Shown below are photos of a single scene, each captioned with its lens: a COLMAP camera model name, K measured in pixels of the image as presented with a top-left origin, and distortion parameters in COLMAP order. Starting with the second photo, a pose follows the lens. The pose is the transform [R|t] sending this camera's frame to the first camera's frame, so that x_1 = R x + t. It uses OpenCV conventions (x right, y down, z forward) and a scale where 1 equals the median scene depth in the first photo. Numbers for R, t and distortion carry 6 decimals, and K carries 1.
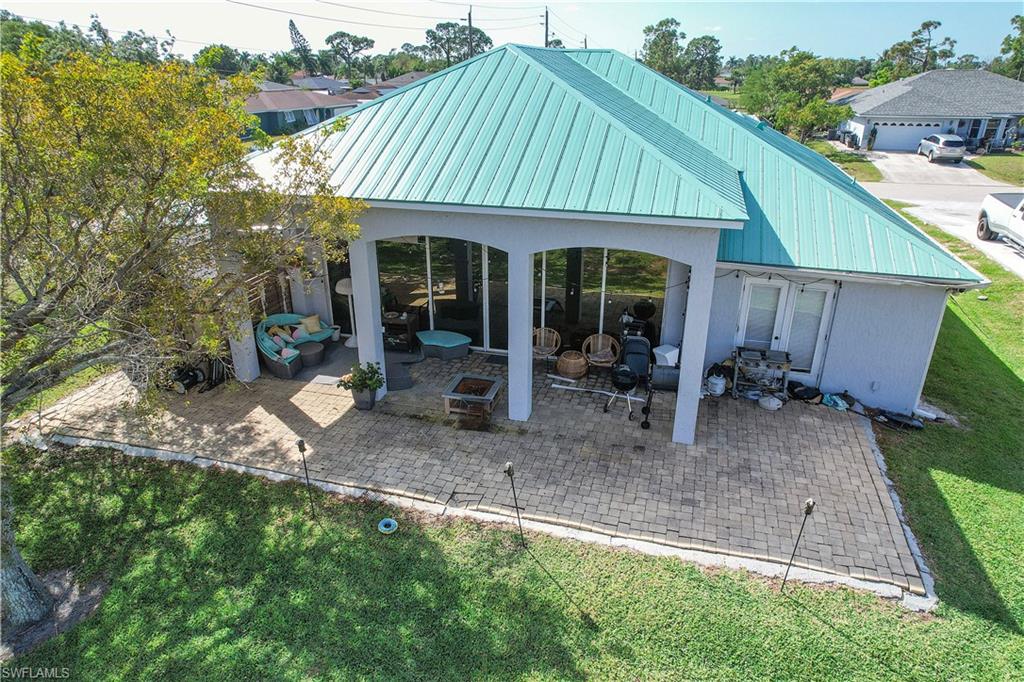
lens RADIAL K [[664.7, 0, 512.0], [0, 664.7, 341.0], [0, 0, 1]] dist [-0.038301, 0.001326]
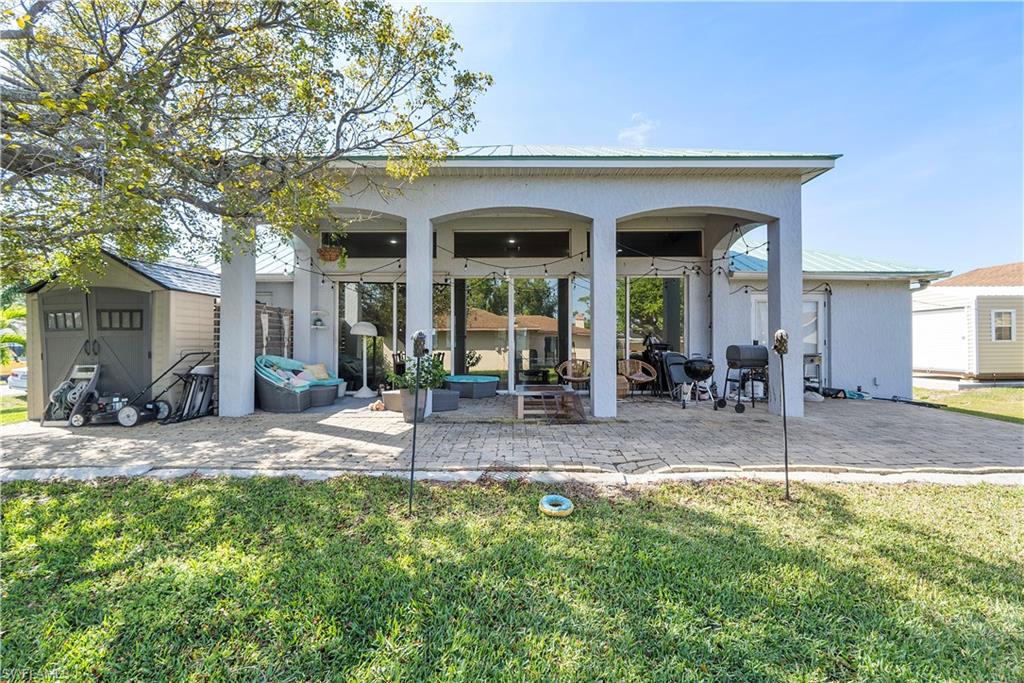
lens RADIAL K [[433.0, 0, 512.0], [0, 433.0, 341.5], [0, 0, 1]] dist [-0.000645, 0.000052]
pose [[0.960775, 0.005181, 0.277280, -0.235398], [0.105092, 0.918457, -0.381303, 0.207003], [-0.256645, 0.395486, 0.881886, 0.447718]]
